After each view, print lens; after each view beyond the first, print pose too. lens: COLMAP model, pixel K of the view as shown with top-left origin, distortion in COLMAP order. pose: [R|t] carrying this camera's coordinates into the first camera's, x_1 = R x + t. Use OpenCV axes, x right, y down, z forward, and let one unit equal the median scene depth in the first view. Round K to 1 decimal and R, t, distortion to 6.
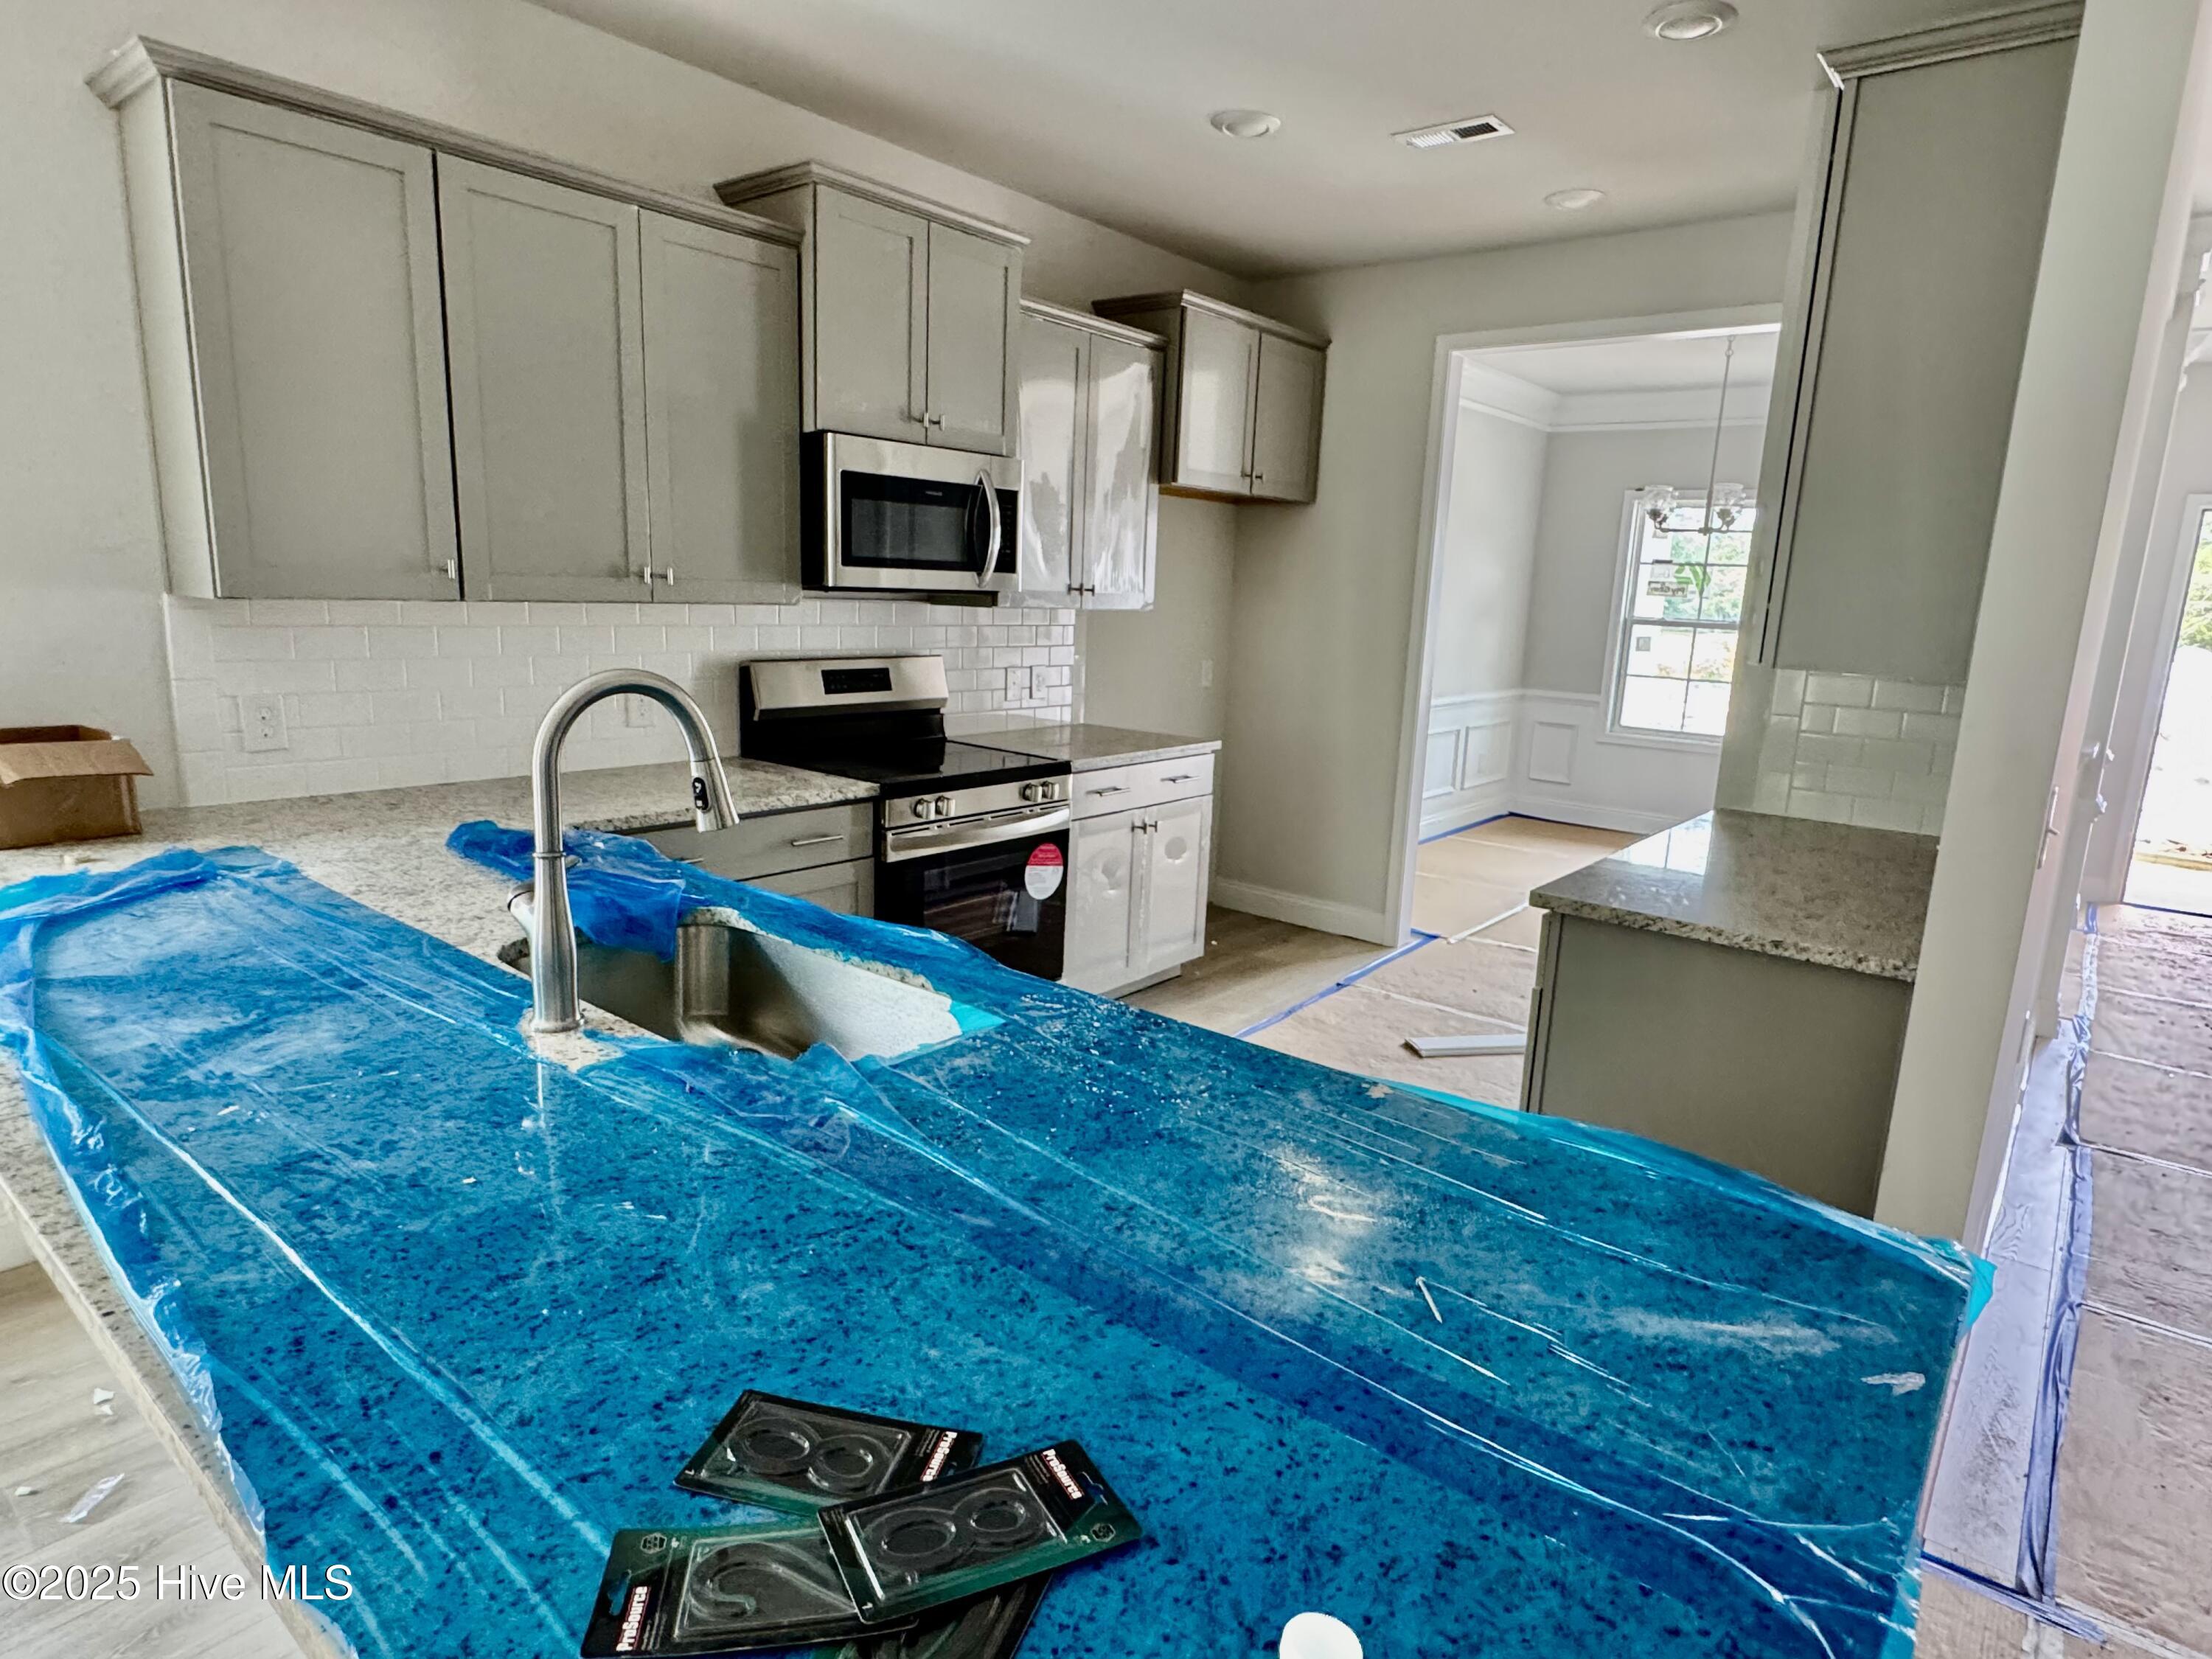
lens RADIAL K [[1236.6, 0, 1106.0], [0, 1236.6, 829.5], [0, 0, 1]] dist [-0.015509, -0.000050]
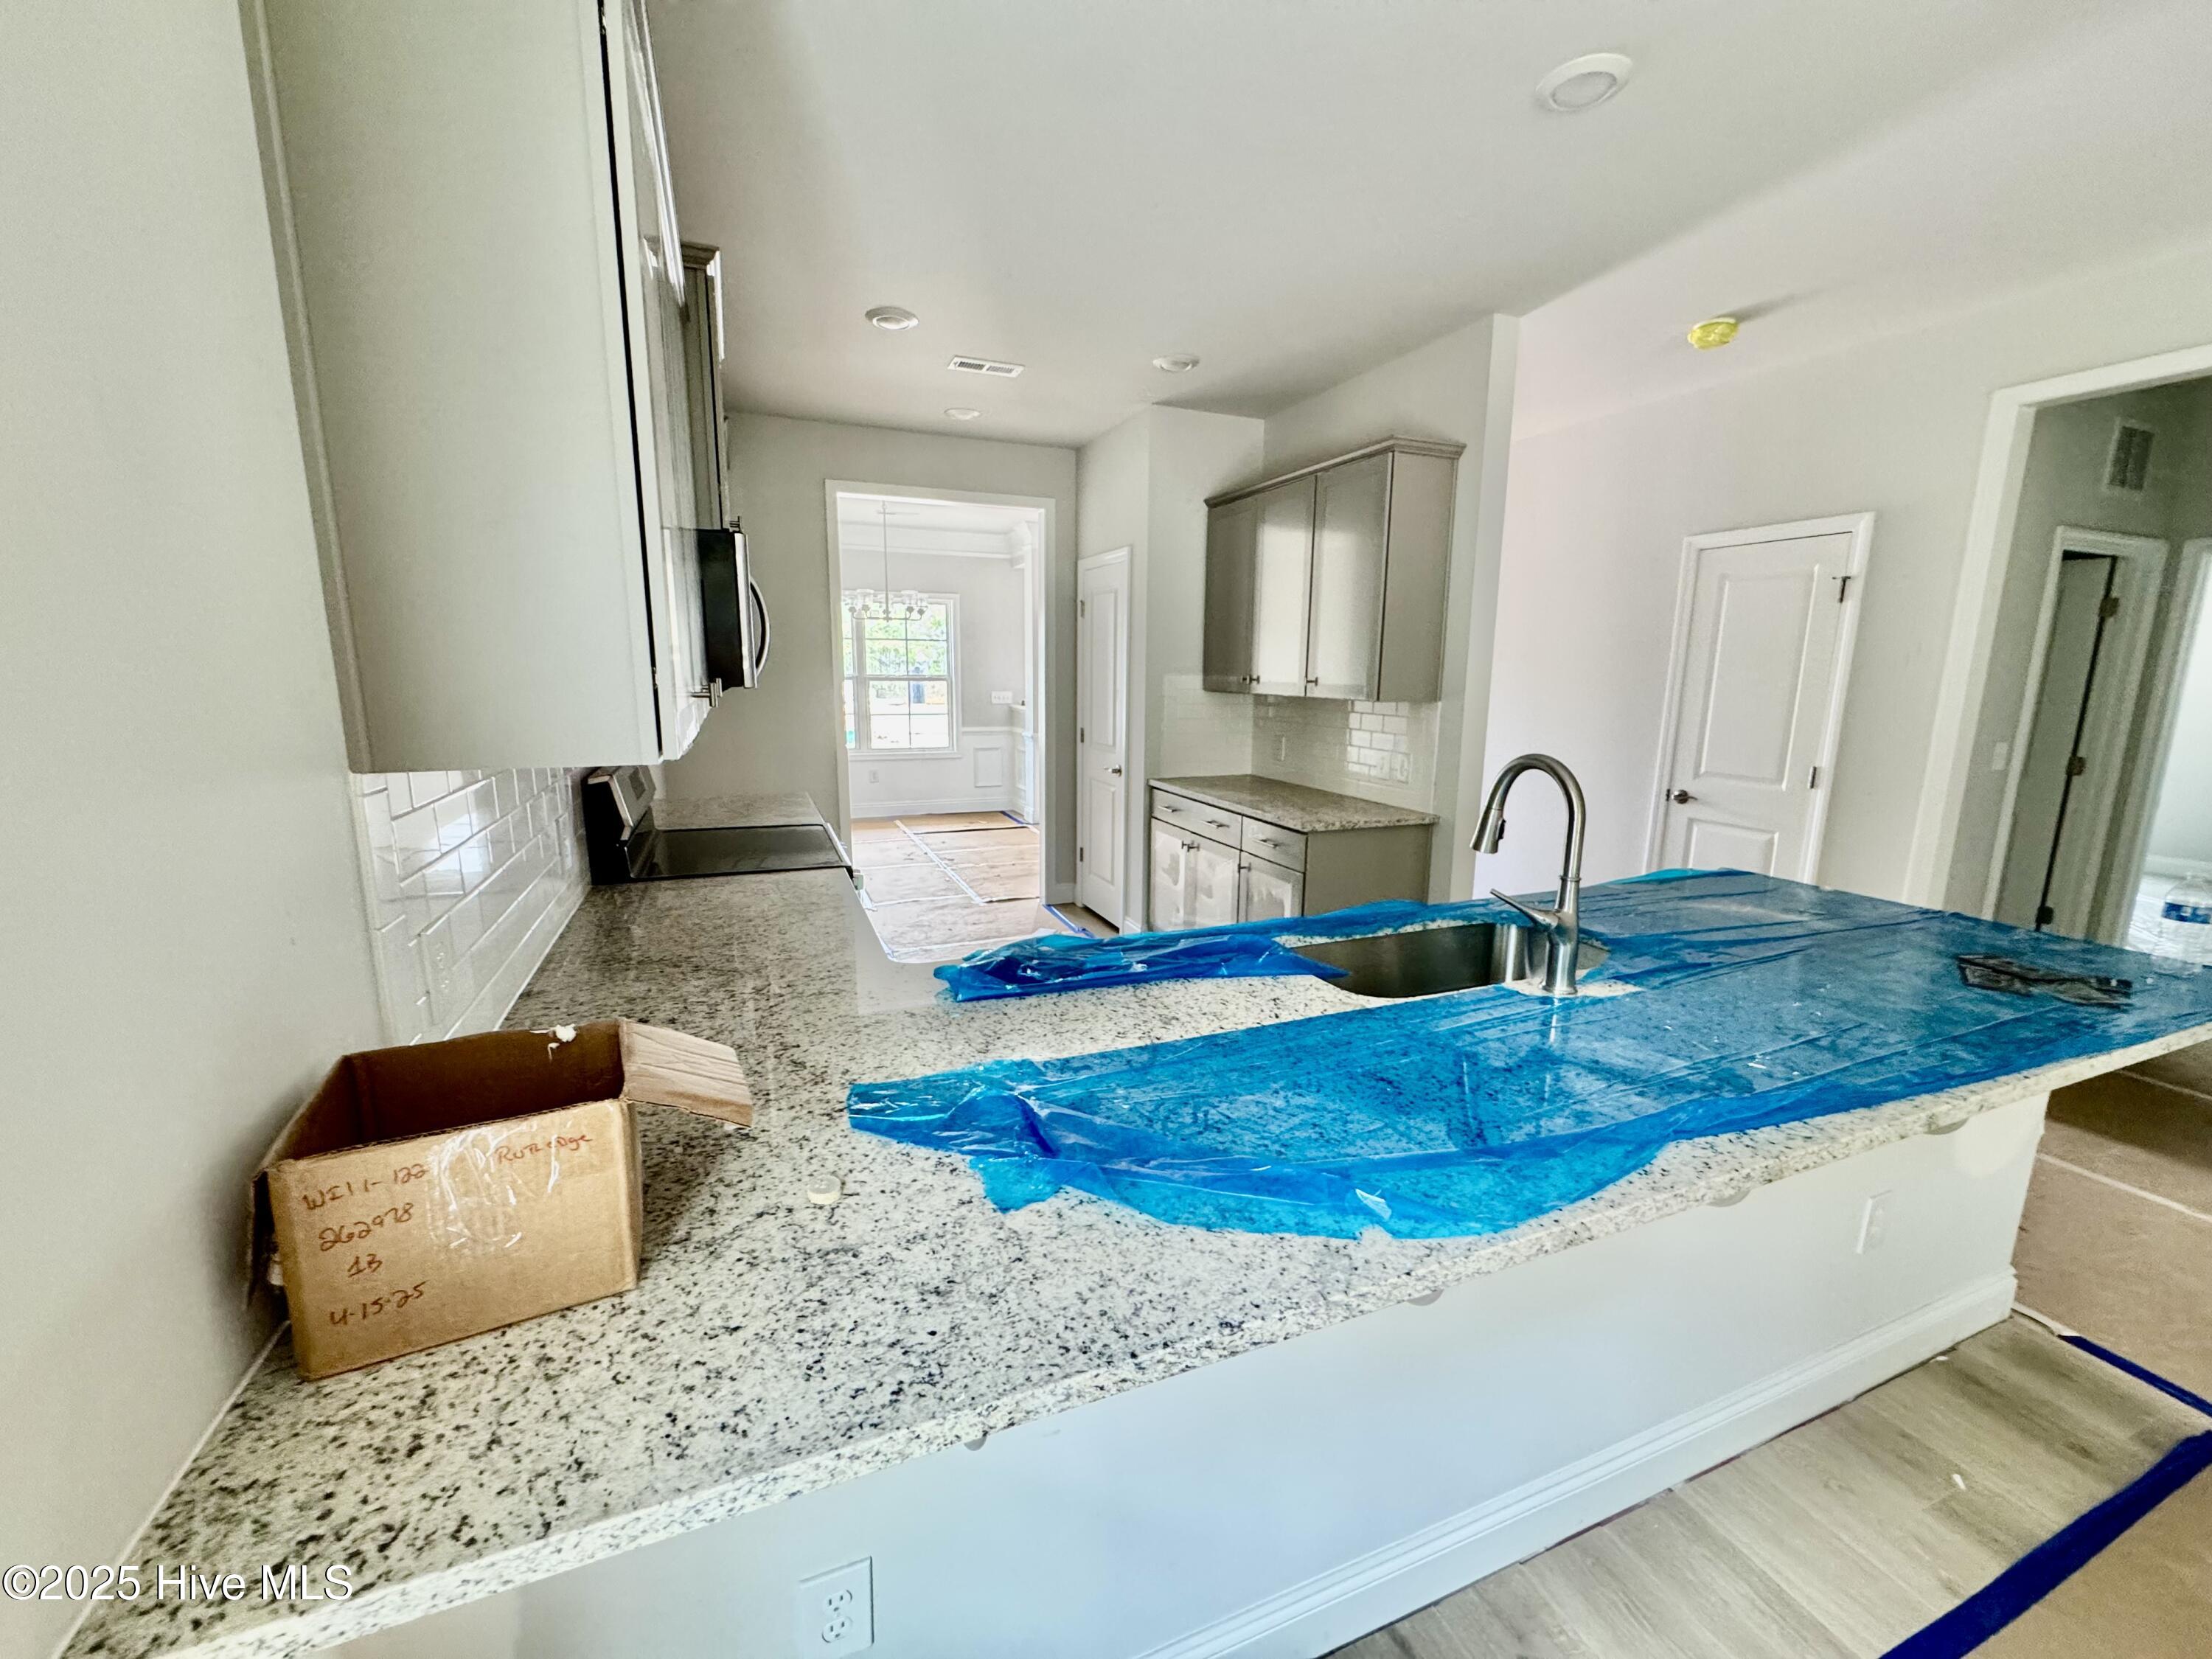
lens RADIAL K [[884.5, 0, 1106.0], [0, 884.5, 829.5], [0, 0, 1]] dist [-0.000740, -0.000081]
pose [[0.479769, -0.190993, 0.856354, -1.364276], [0.179089, 0.976789, 0.117520, -0.223617], [-0.858923, 0.096982, 0.502838, 0.769517]]
